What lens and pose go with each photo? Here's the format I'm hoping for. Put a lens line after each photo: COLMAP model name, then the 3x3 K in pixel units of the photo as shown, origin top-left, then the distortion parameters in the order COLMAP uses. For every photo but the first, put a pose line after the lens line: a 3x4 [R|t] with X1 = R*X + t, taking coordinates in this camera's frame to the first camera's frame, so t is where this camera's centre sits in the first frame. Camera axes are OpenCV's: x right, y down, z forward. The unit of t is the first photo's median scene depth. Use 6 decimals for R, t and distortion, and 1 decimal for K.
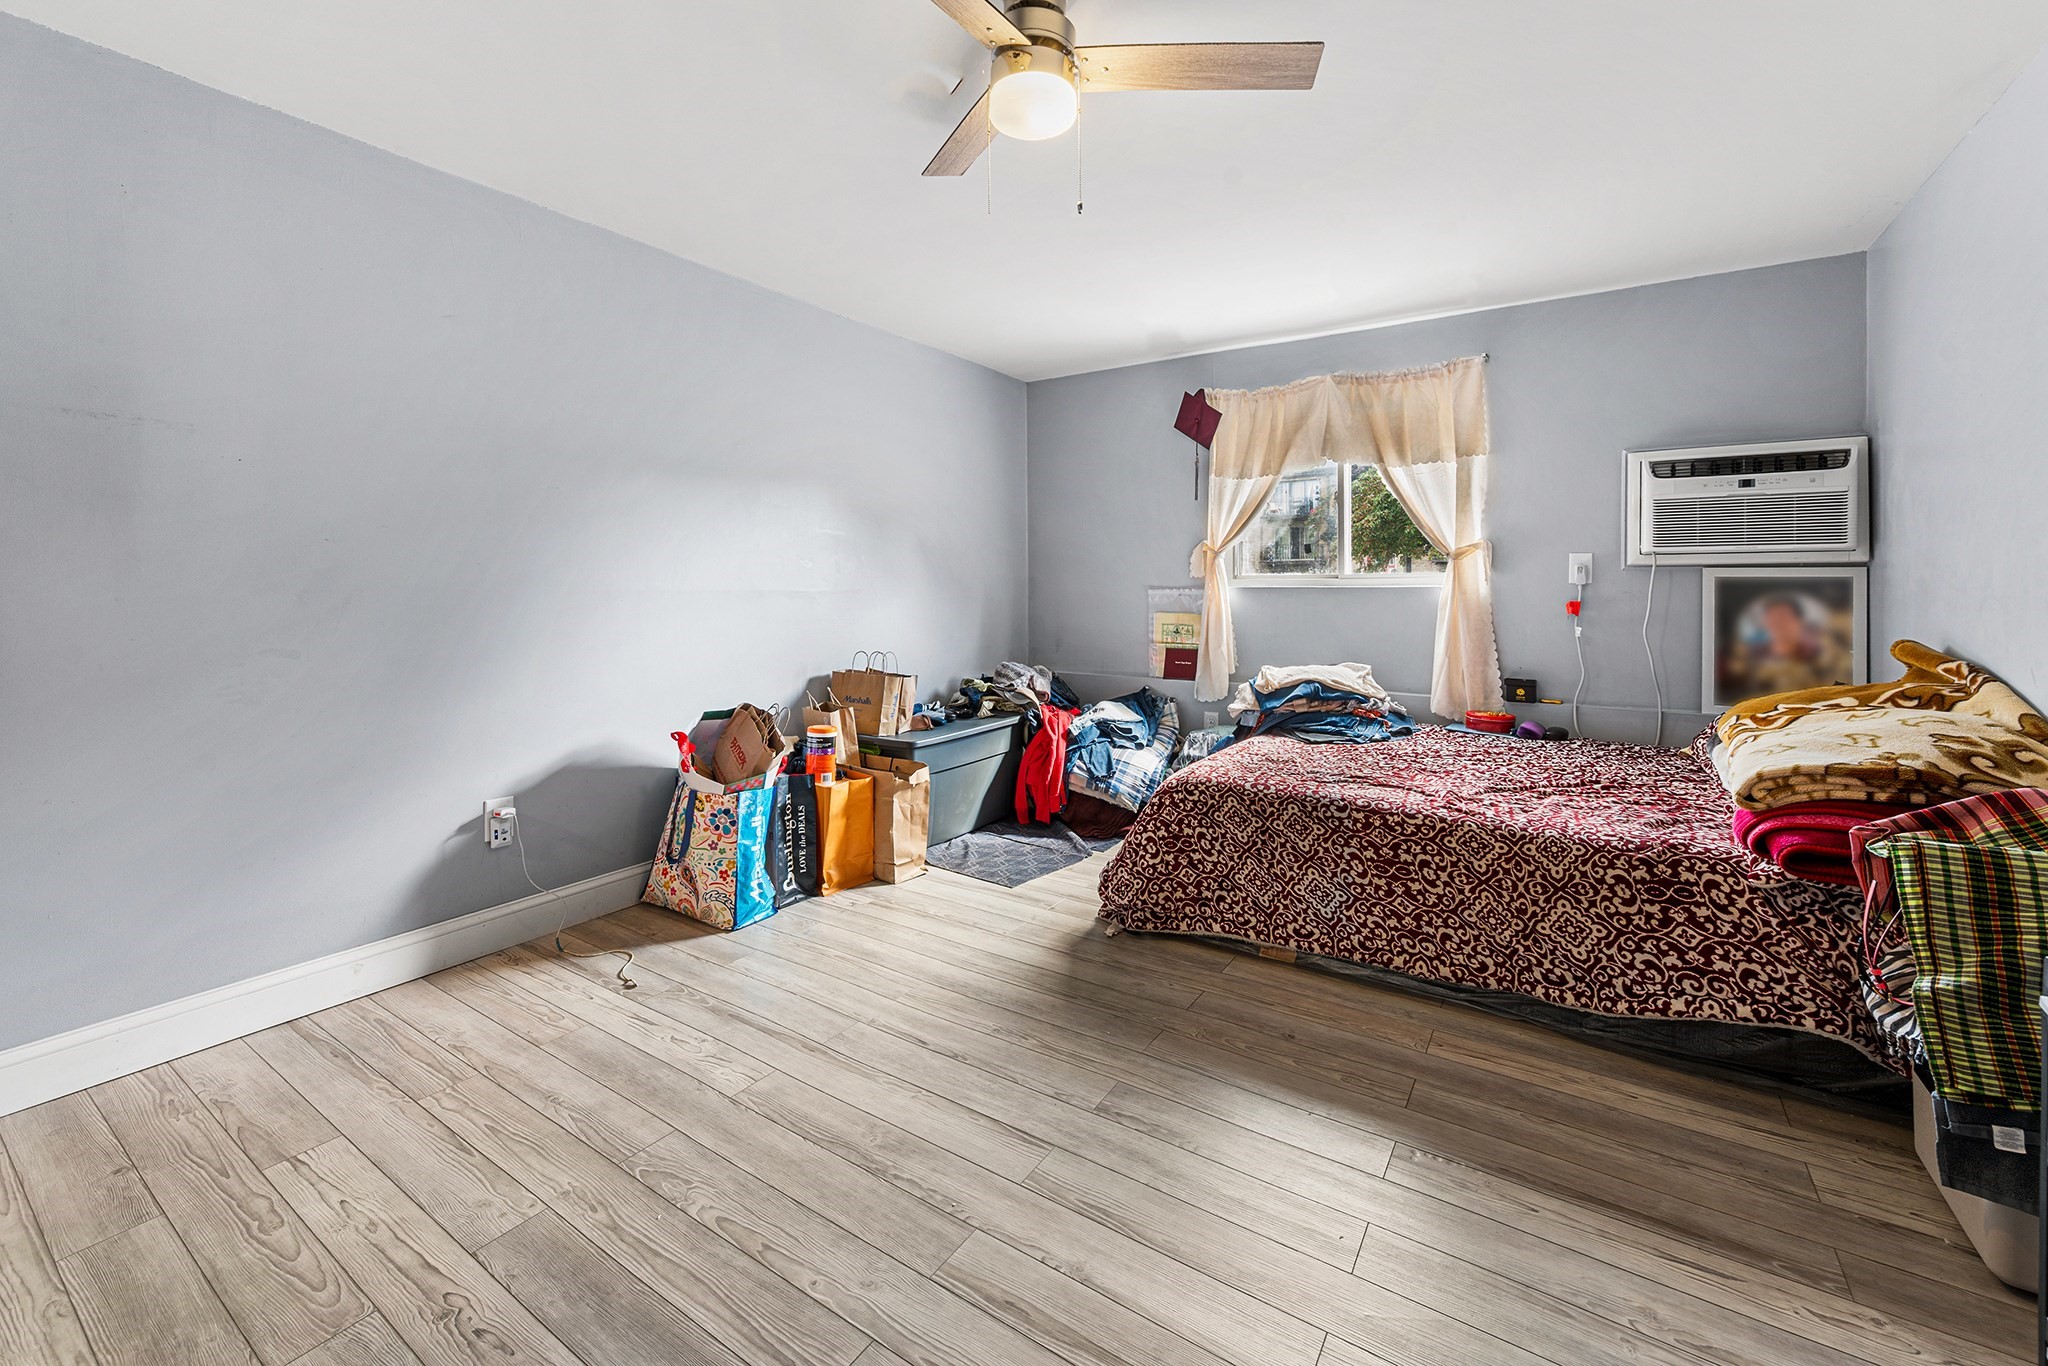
lens RADIAL K [[838.1, 0, 1028.0], [0, 838.1, 610.5], [0, 0, 1]] dist [-0.000653, -0.000114]
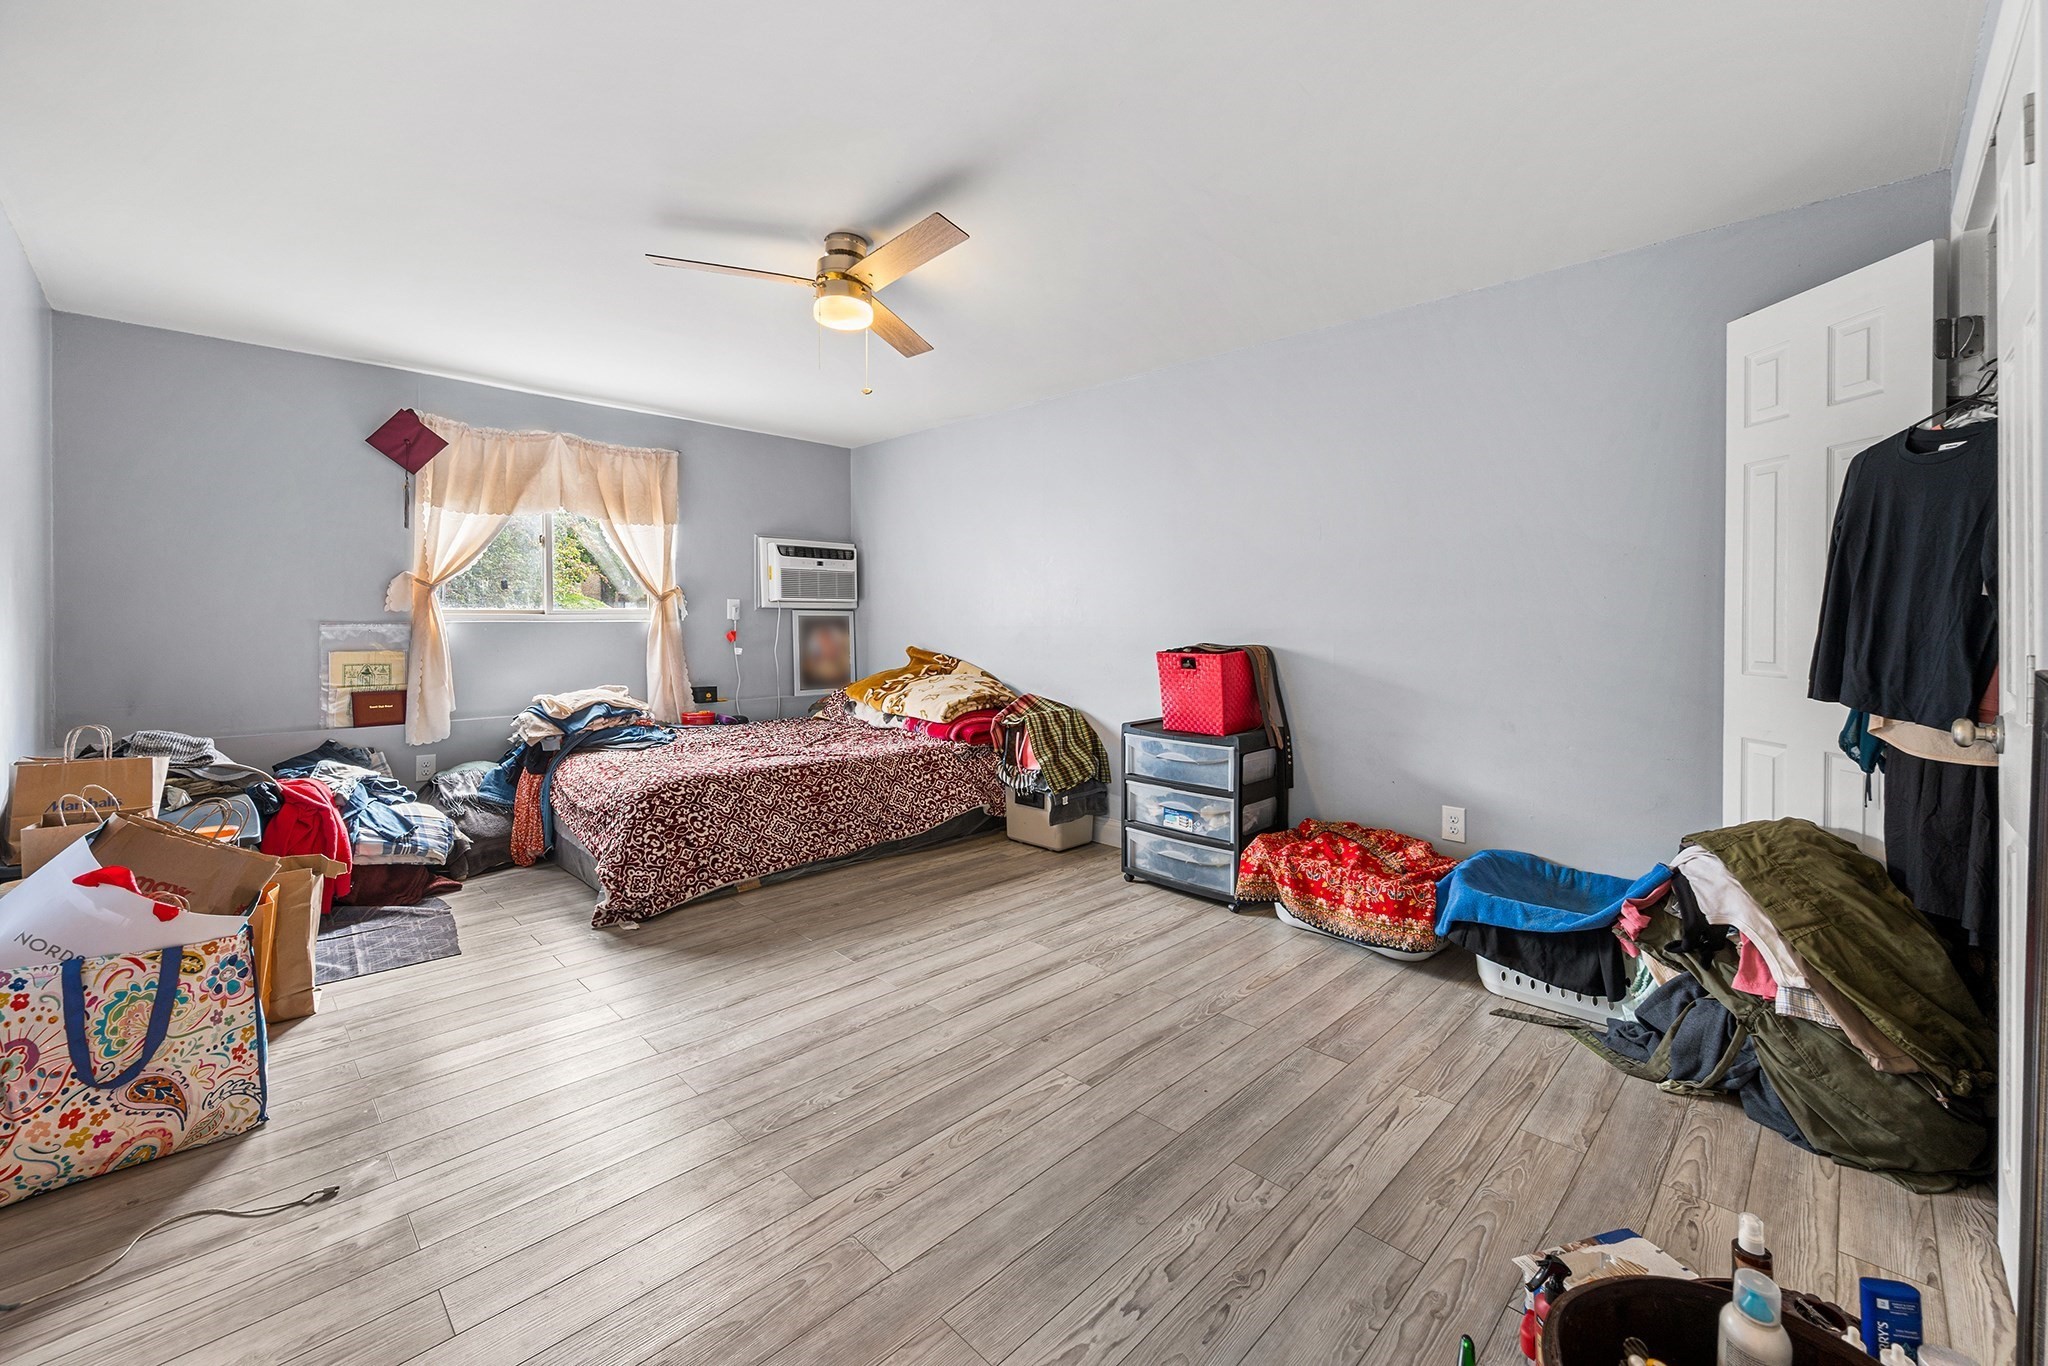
lens RADIAL K [[830.0, 0, 1033.4], [0, 830.0, 628.0], [0, 0, 1]] dist [-0.000035, 0.000132]
pose [[0.198527, -0.010268, 0.980042, -0.879900], [0.025554, 0.999659, 0.005297, -0.013694], [-0.979762, 0.023993, 0.198722, 0.229266]]
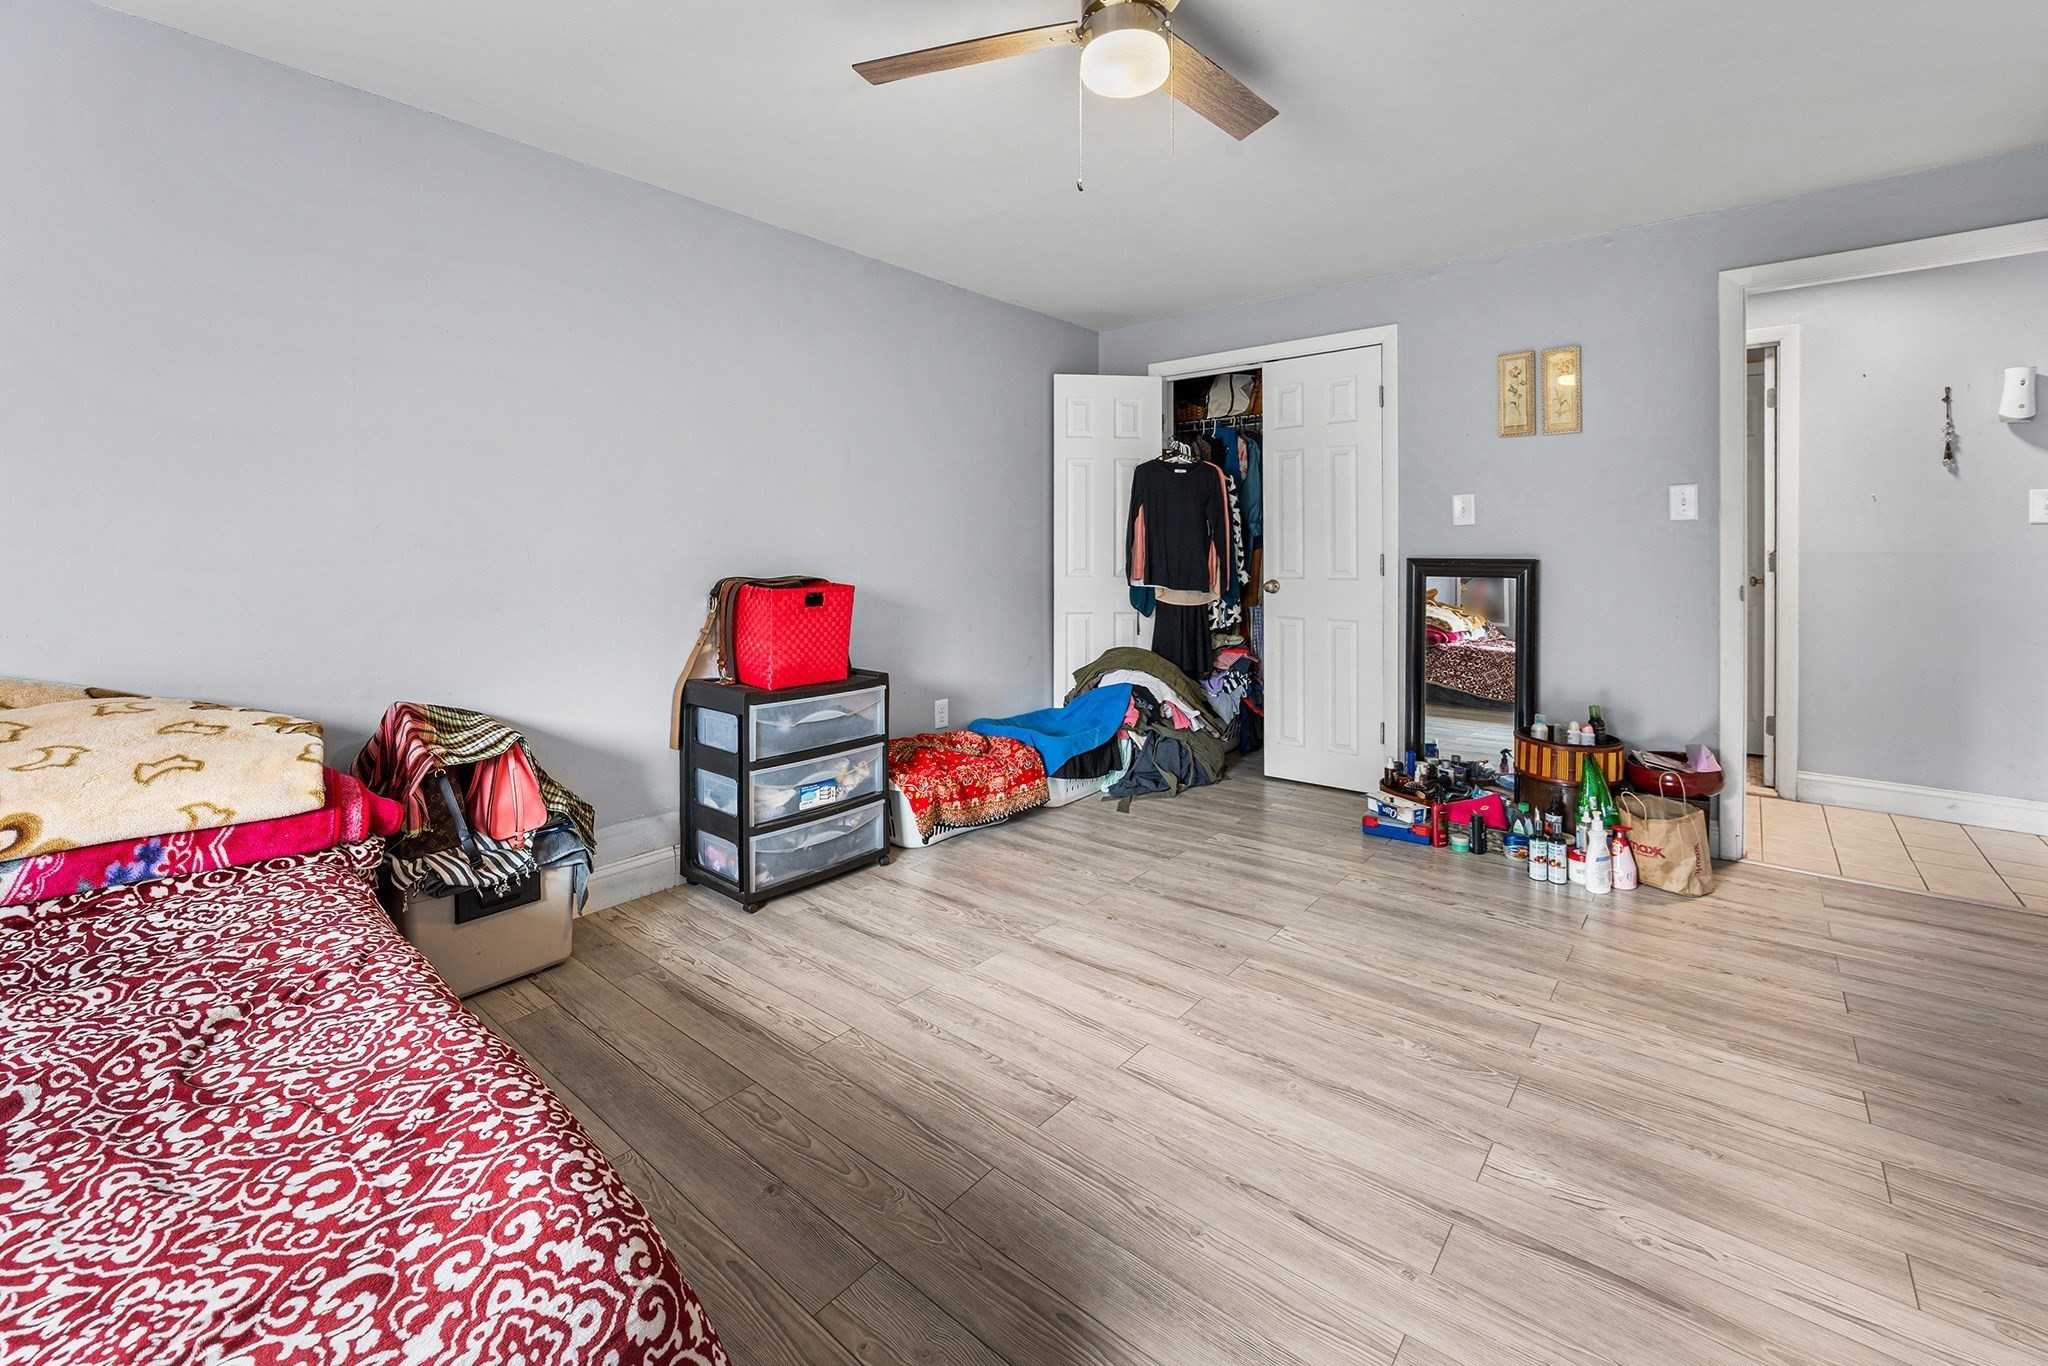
lens RADIAL K [[865.5, 0, 1026.9], [0, 865.5, 550.8], [0, 0, 1]] dist [0.000000, 0.000027]
pose [[-0.993543, 0.006636, 0.113260, 0.009898], [0.010112, 0.999494, 0.030143, -0.038659], [-0.113003, 0.031093, -0.993108, 1.278044]]
